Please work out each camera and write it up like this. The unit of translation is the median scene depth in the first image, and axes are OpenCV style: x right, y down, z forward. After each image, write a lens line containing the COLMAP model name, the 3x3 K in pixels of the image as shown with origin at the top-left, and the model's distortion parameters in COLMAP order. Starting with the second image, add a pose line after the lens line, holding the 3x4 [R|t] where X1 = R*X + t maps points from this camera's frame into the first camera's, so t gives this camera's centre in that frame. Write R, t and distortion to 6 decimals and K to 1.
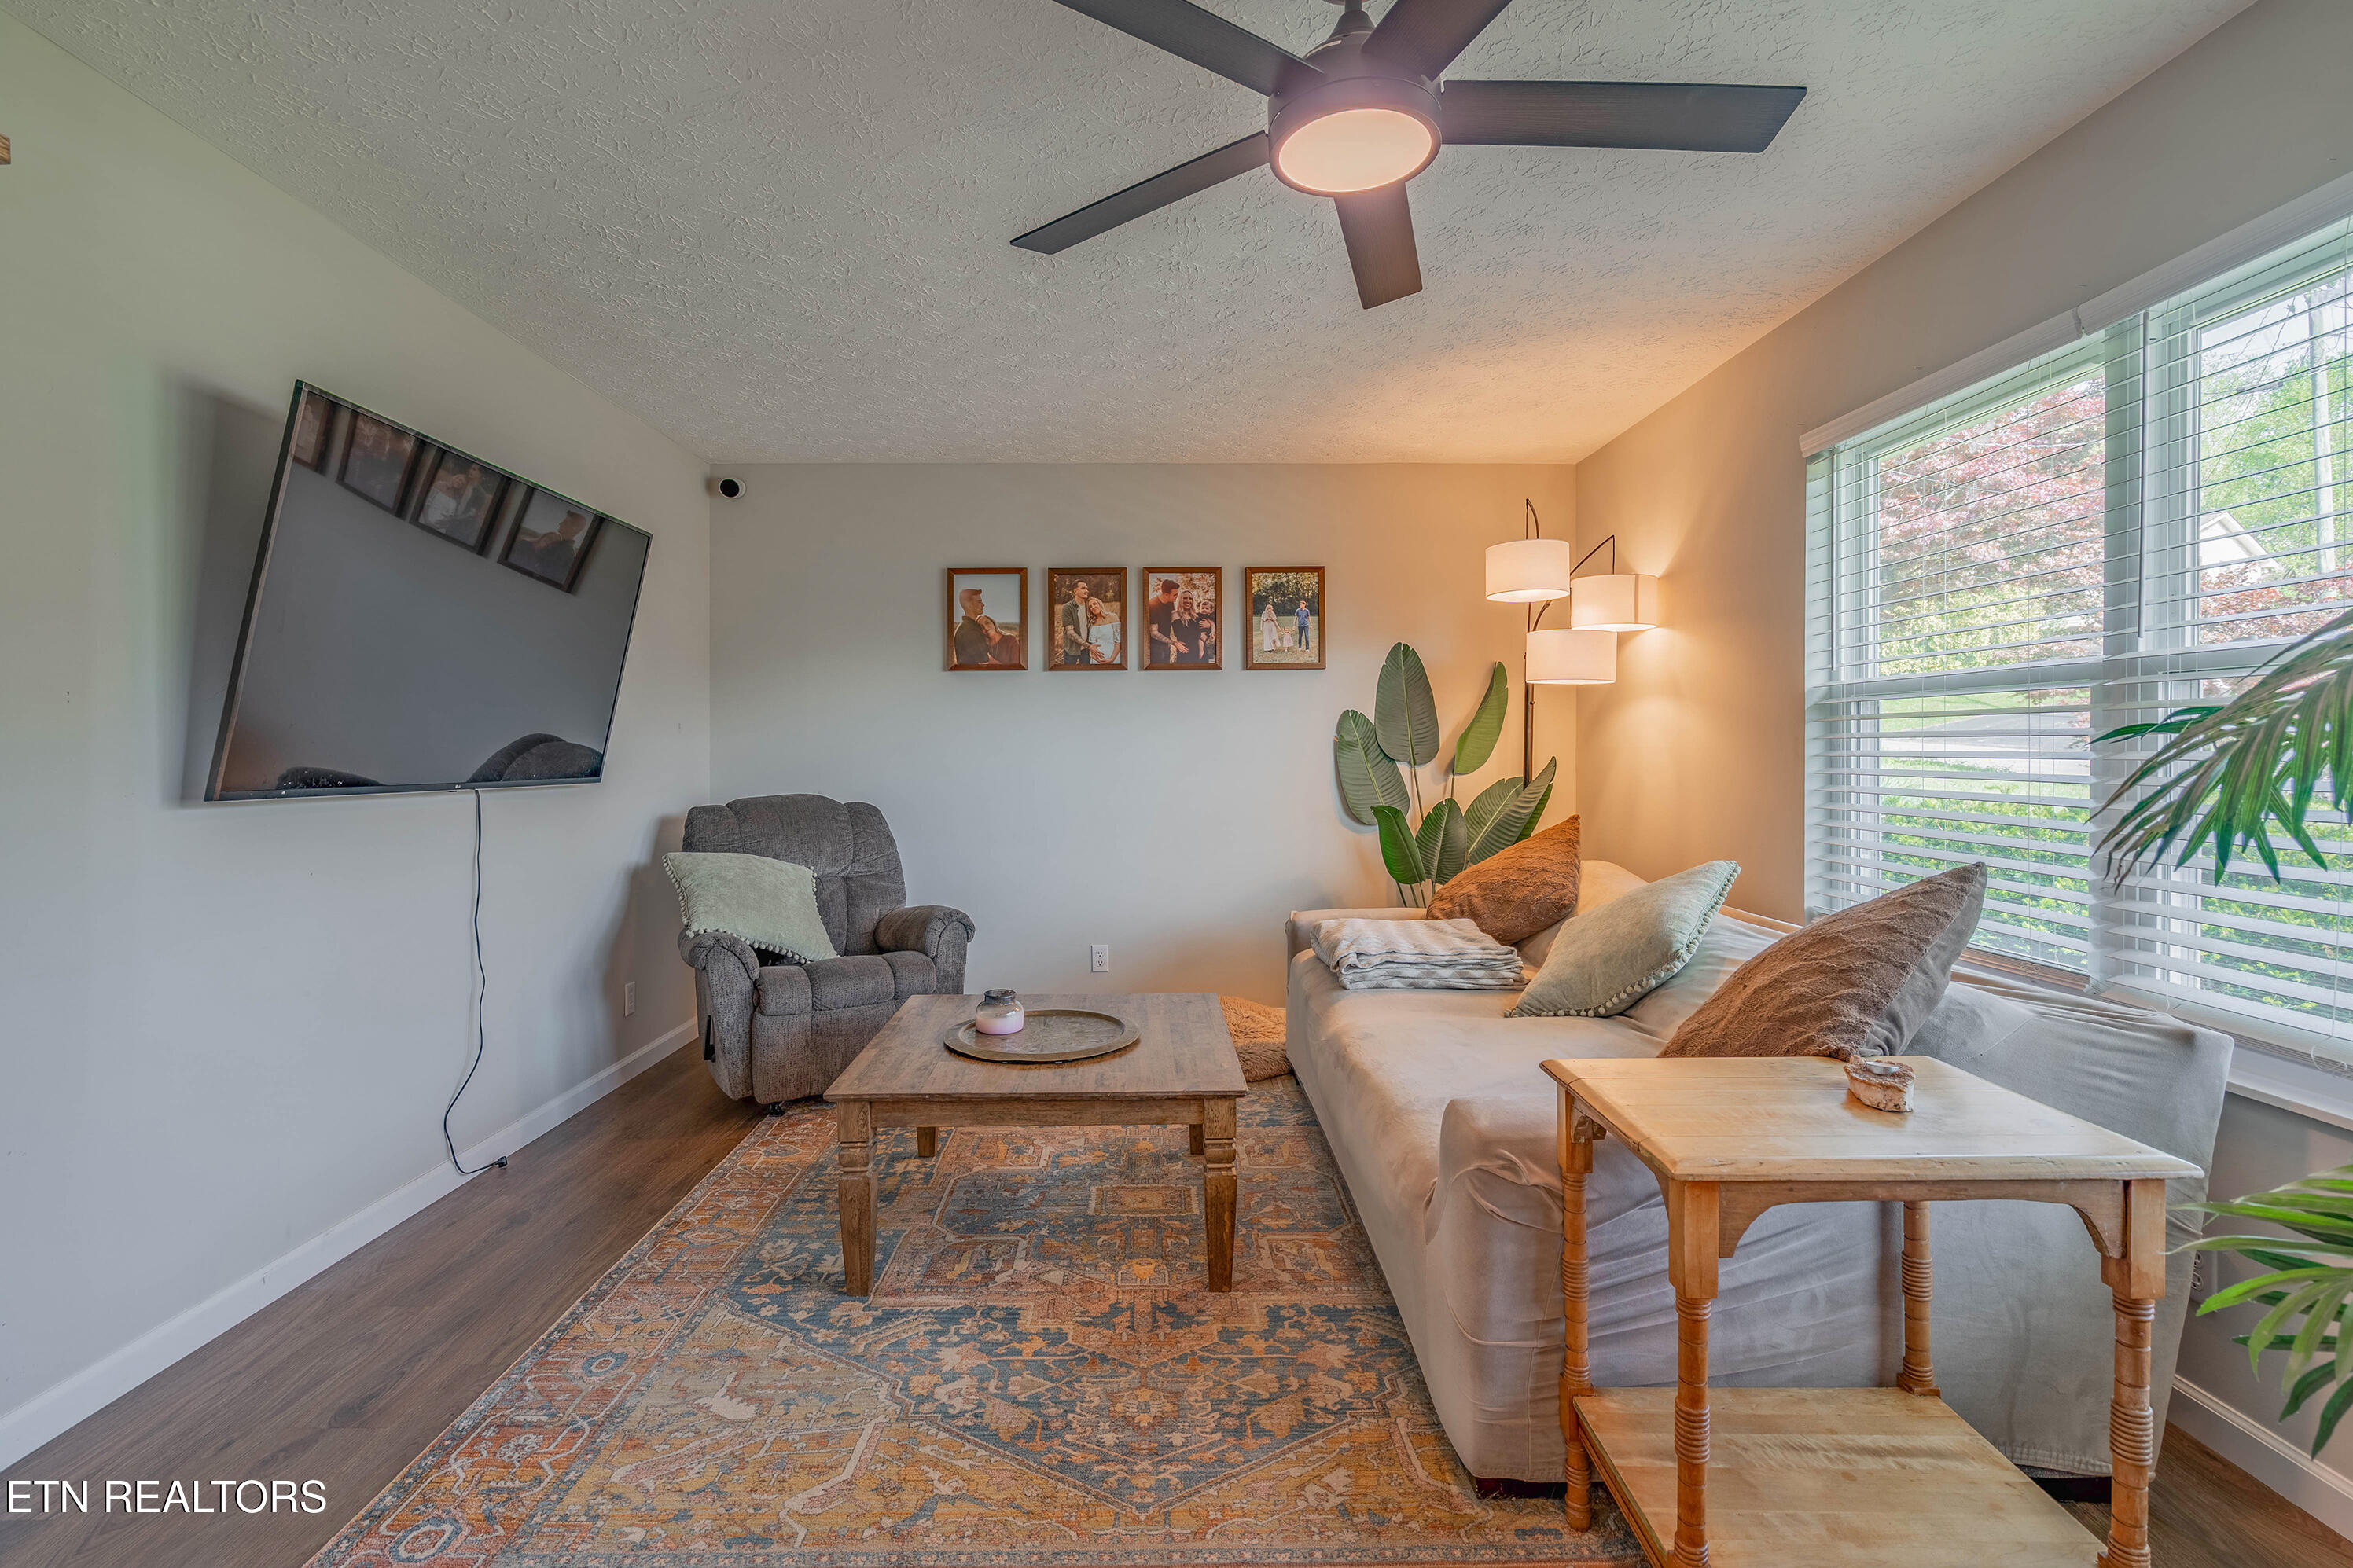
lens RADIAL K [[1098.6, 0, 1175.4], [0, 1098.6, 740.3], [0, 0, 1]] dist [-0.020006, 0.018681]
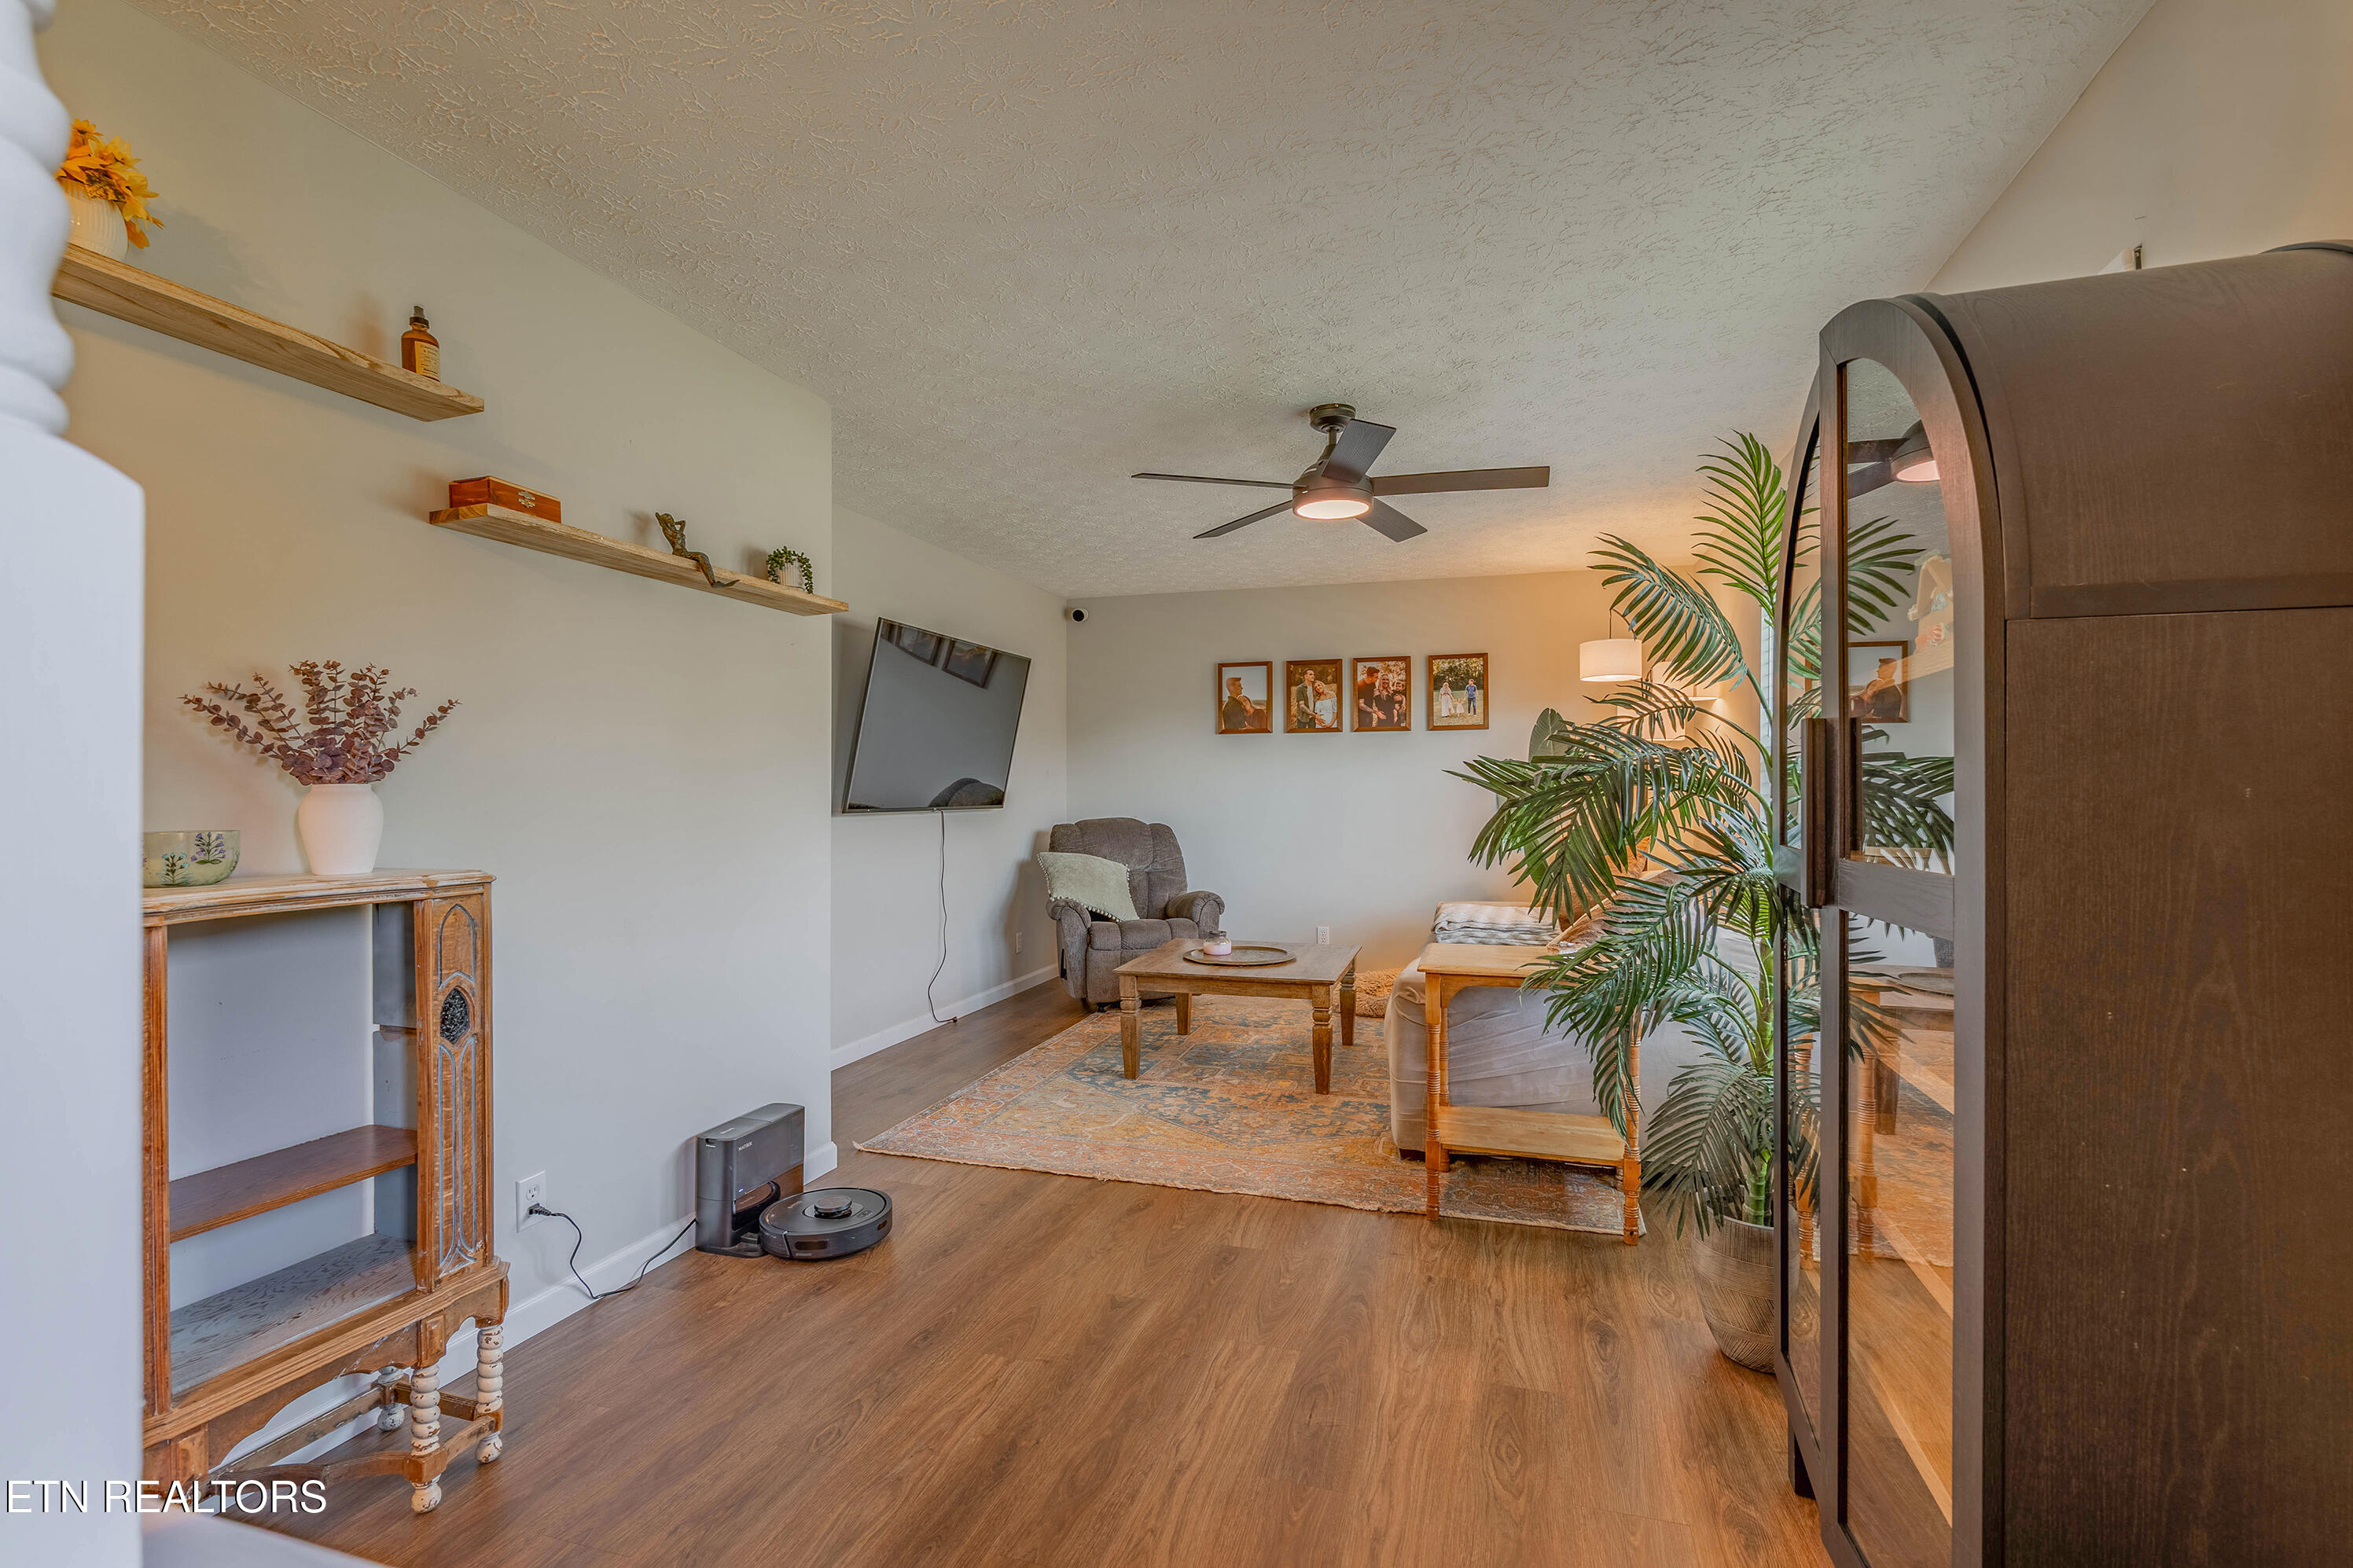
lens RADIAL K [[1086.6, 0, 1207.7], [0, 1086.6, 780.1], [0, 0, 1]] dist [-0.010444, 0.001002]
pose [[0.959097, -0.000034, -0.283078, 0.223513], [0.001038, 0.999994, 0.003395, -0.008658], [0.283076, -0.003550, 0.959091, -0.459955]]
